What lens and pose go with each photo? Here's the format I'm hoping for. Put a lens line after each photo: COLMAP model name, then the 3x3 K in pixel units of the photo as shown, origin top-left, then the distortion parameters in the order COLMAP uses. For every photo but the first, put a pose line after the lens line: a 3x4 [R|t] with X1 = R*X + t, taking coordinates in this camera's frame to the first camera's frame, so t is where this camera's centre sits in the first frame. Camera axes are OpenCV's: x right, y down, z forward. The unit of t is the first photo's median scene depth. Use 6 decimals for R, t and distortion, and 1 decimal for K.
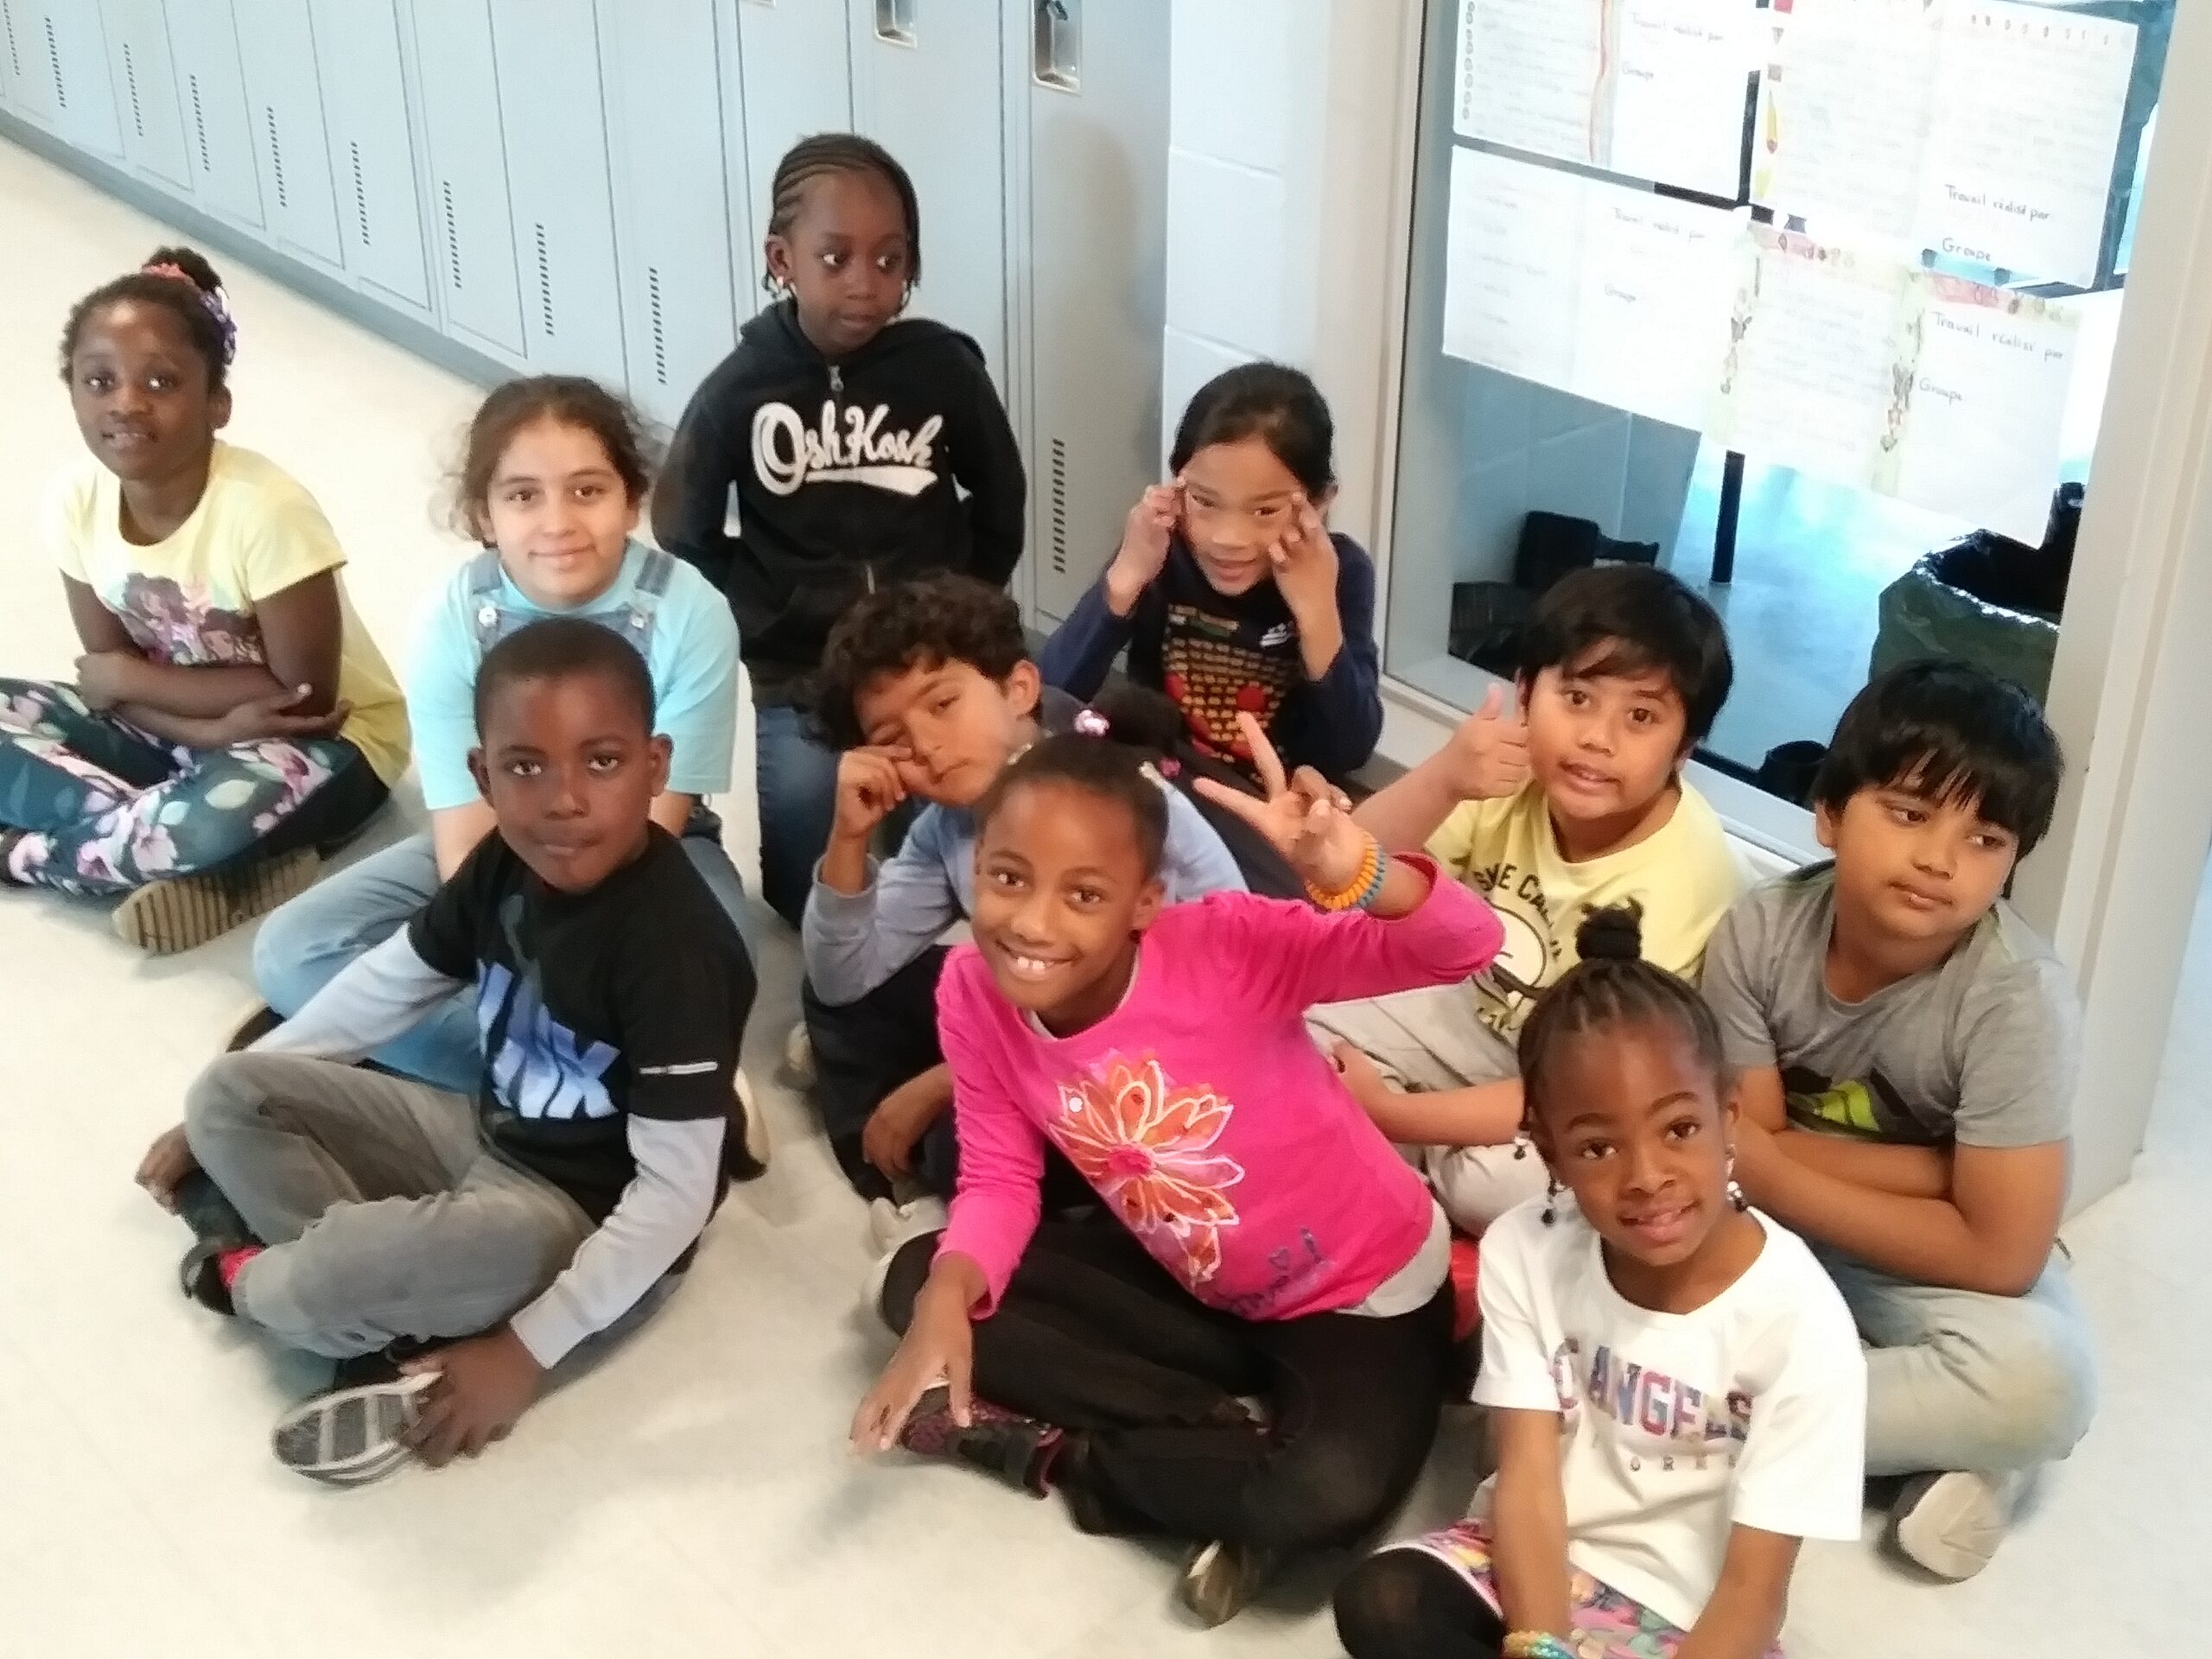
lens RADIAL K [[2687.9, 0, 1106.8], [0, 2687.9, 829.4], [0, 0, 1]] dist [0.031080, 0.000000]
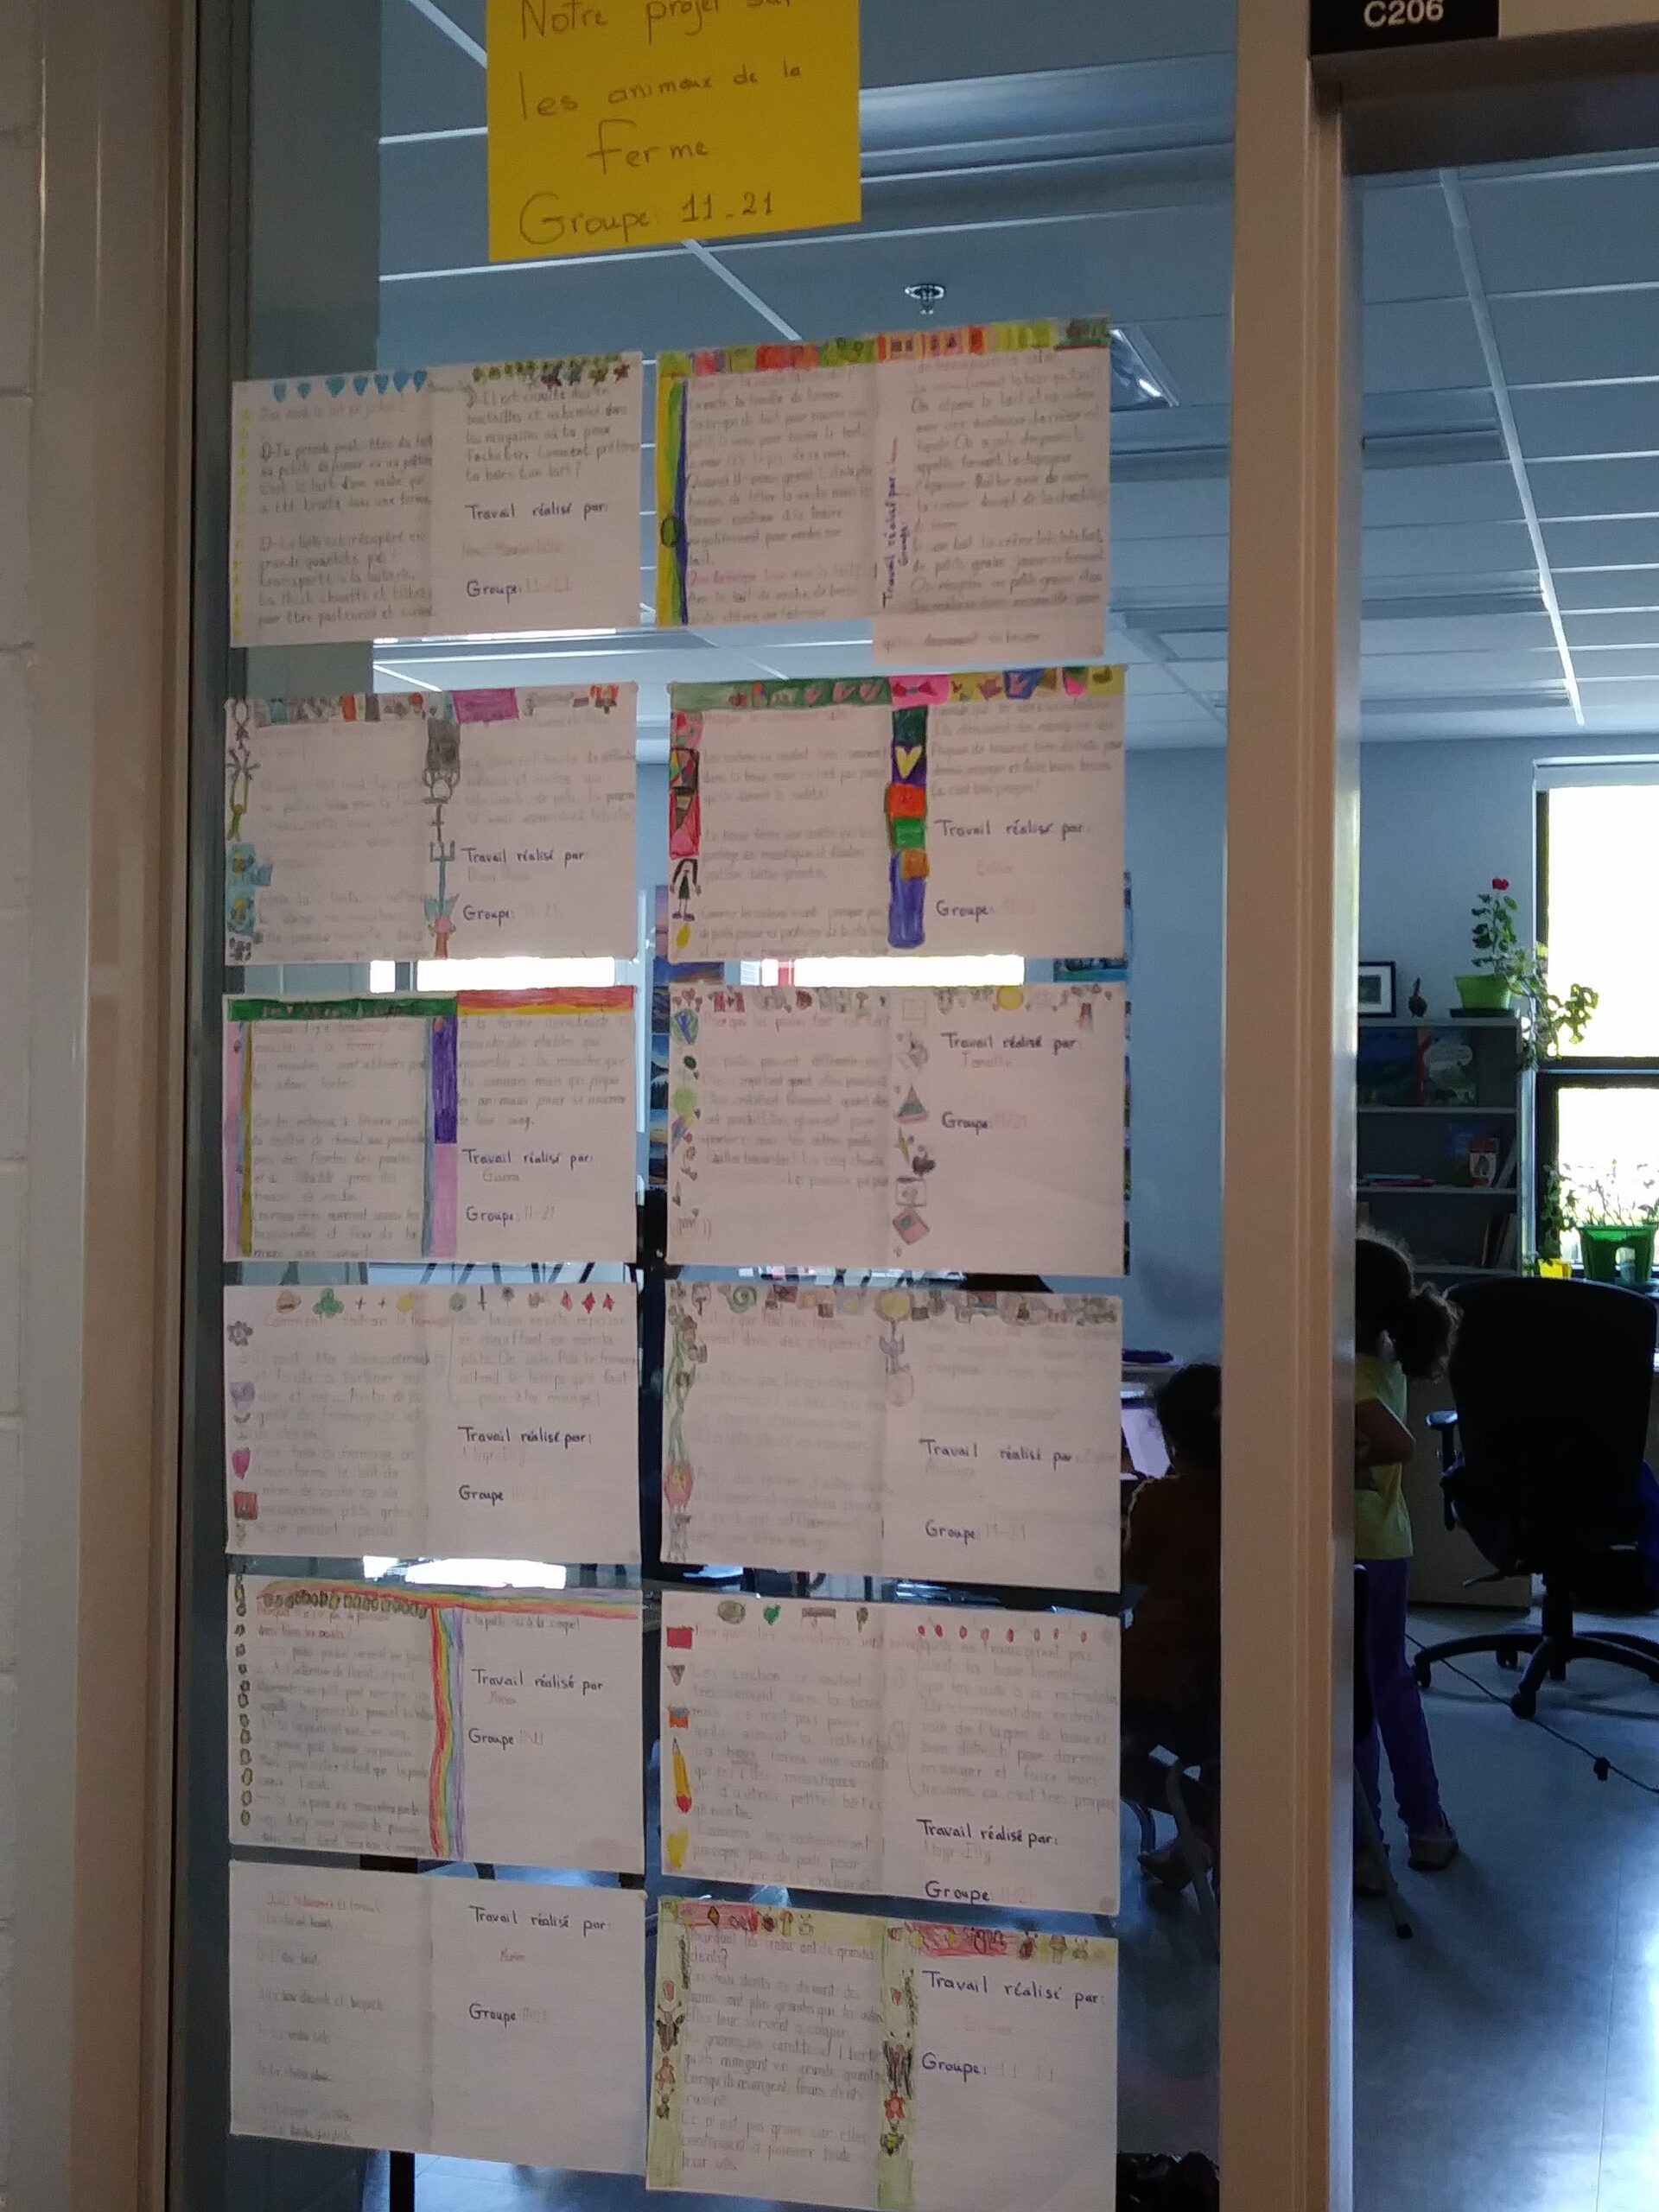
lens RADIAL K [[2687.9, 0, 830.1], [0, 2687.9, 1104.4], [0, 0, 1]] dist [0.031080, 0.000000]
pose [[0.842682, -0.014341, 0.538221, -0.155475], [0.262283, 0.883947, -0.387098, -0.108363], [-0.470207, 0.467367, 0.748648, 0.252230]]
